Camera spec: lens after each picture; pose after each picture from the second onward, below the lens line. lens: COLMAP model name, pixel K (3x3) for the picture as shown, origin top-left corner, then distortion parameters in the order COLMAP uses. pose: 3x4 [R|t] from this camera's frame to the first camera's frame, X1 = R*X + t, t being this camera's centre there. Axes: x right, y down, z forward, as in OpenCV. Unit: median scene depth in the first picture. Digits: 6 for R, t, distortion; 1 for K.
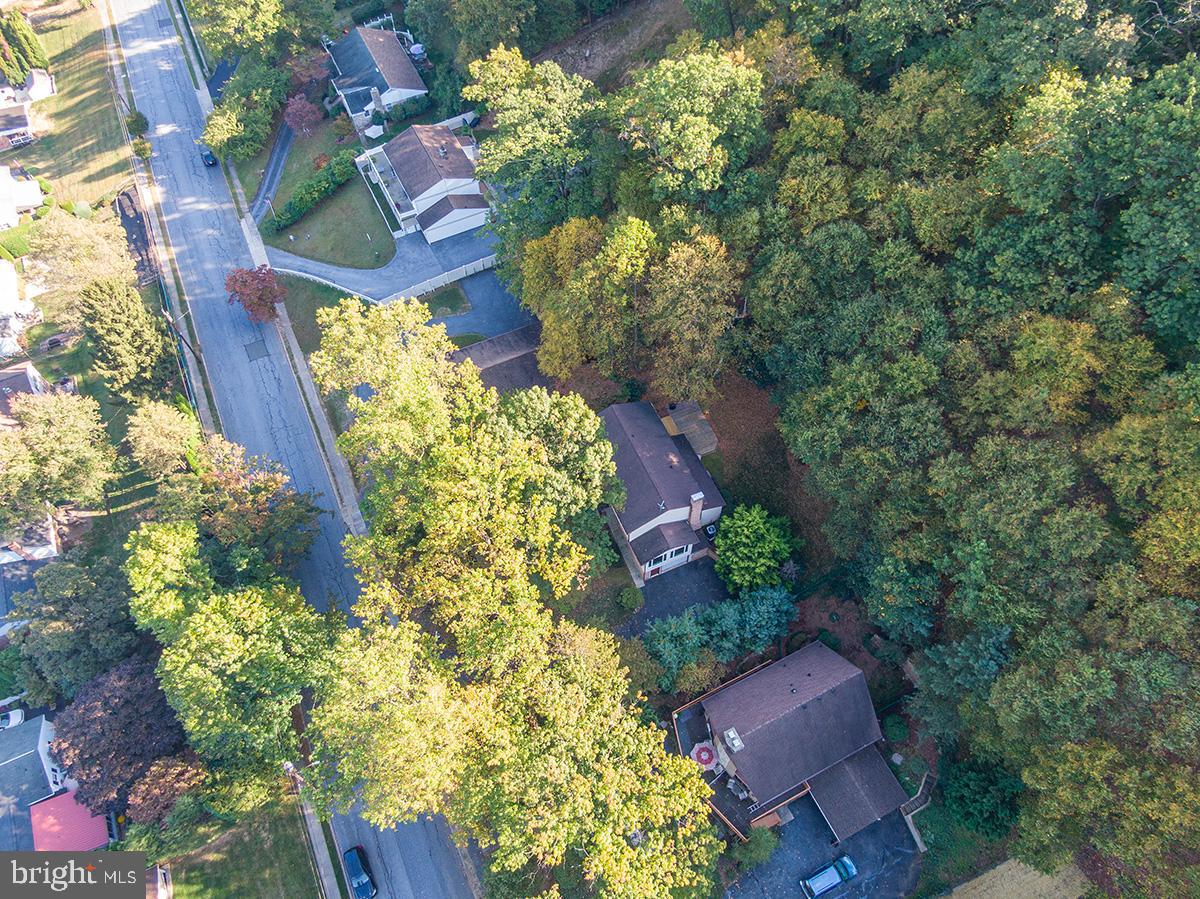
lens RADIAL K [[862.9, 0, 629.9], [0, 862.9, 445.5], [0, 0, 1]] dist [-0.005946, 0.002686]
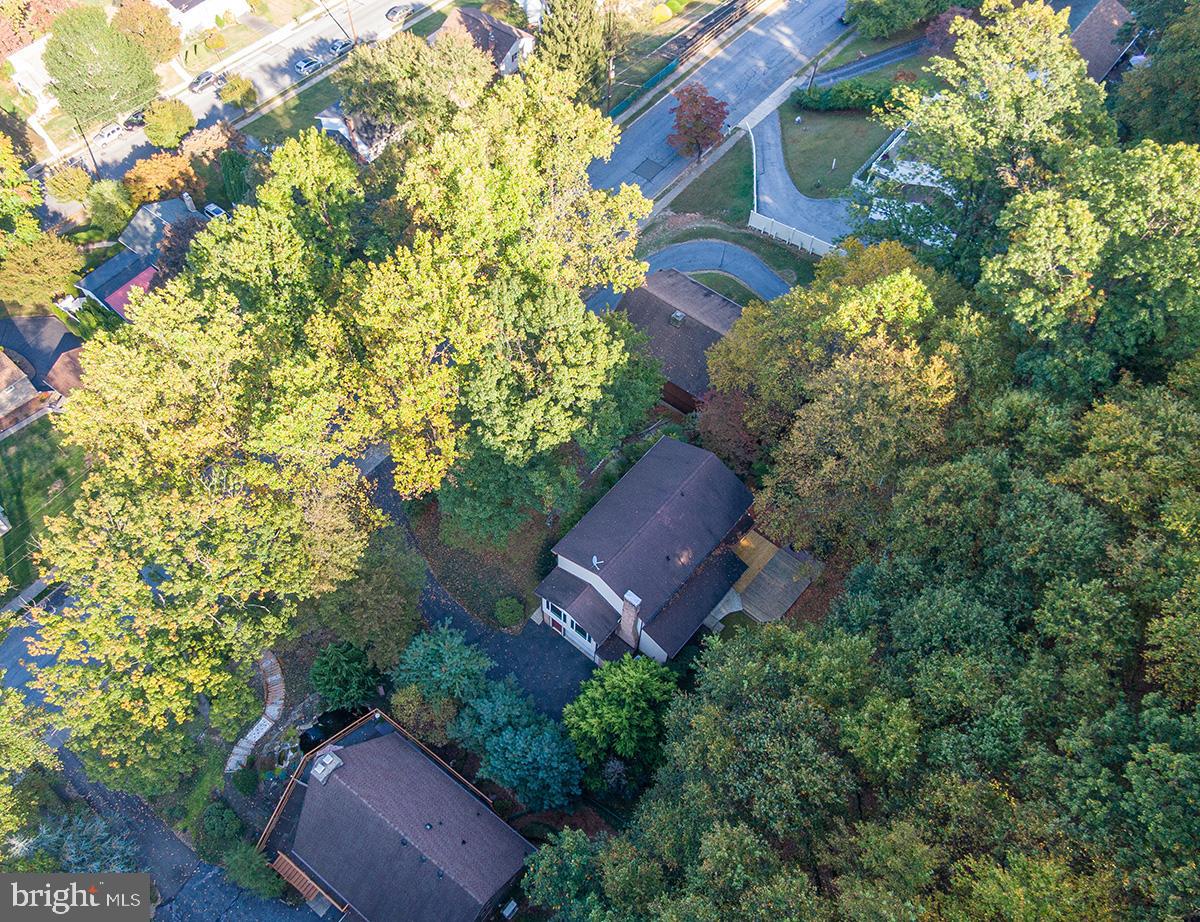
lens RADIAL K [[949.1, 0, 544.3], [0, 949.1, 504.1], [0, 0, 1]] dist [-0.001781, -0.004993]
pose [[0.416383, 0.780373, -0.466523, 0.377054], [-0.762904, 0.579008, 0.287623, -0.164883], [0.494574, 0.236150, 0.836439, 0.315071]]
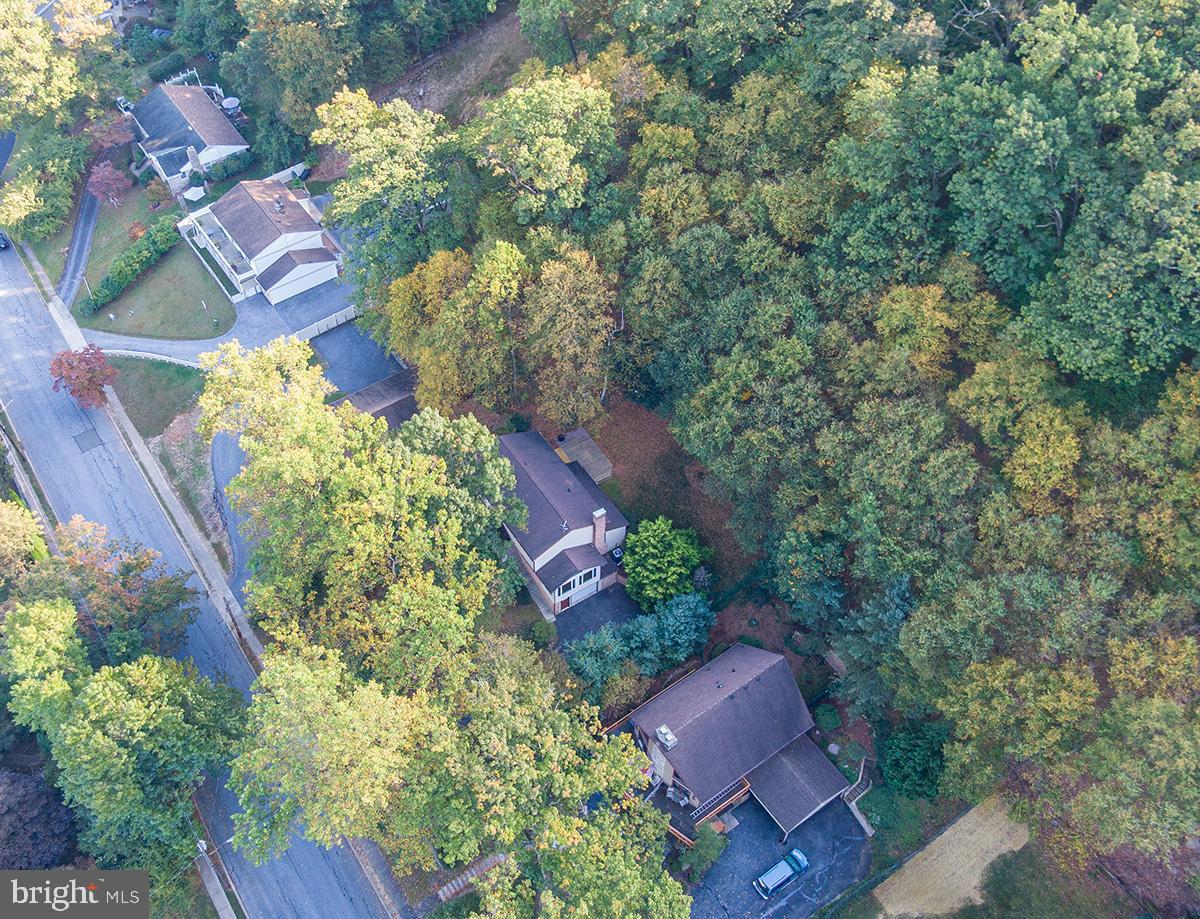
lens RADIAL K [[1097.7, 0, 600.0], [0, 1097.7, 459.5], [0, 0, 1]] dist [0.032209, -0.058452]
pose [[0.988152, -0.115715, 0.100828, -0.042299], [0.125401, 0.987479, -0.095704, 0.127569], [-0.088492, 0.107214, 0.990290, -0.258825]]
